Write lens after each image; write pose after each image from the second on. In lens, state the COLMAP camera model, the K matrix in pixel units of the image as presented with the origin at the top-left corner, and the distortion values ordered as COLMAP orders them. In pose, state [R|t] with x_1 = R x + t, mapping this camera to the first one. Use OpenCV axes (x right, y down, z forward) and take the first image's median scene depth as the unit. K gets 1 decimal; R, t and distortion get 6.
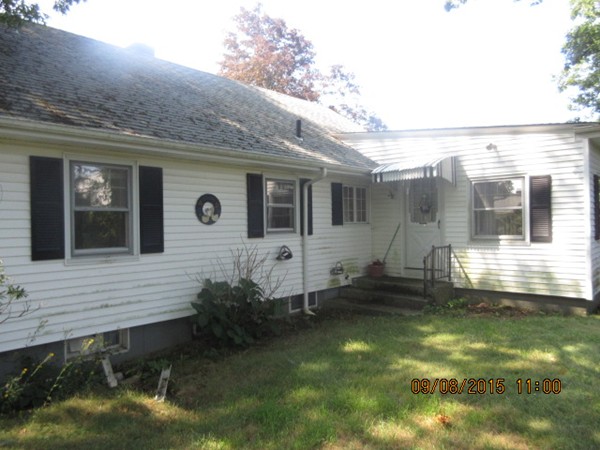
lens RADIAL K [[450.4, 0, 300.9], [0, 450.4, 226.5], [0, 0, 1]] dist [0.002891, 0.003404]
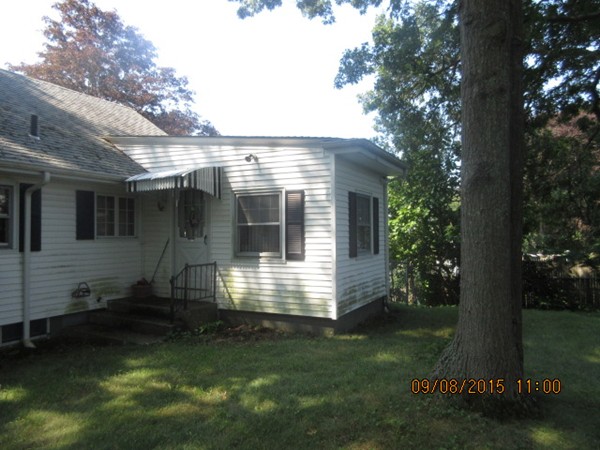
lens RADIAL K [[450.4, 0, 297.8], [0, 450.4, 223.0], [0, 0, 1]] dist [0.002891, 0.003404]
pose [[0.970546, 0.019676, 0.240111, 0.288850], [-0.011456, 0.999301, -0.035585, -0.009103], [-0.240644, 0.031786, 0.970093, 0.065754]]
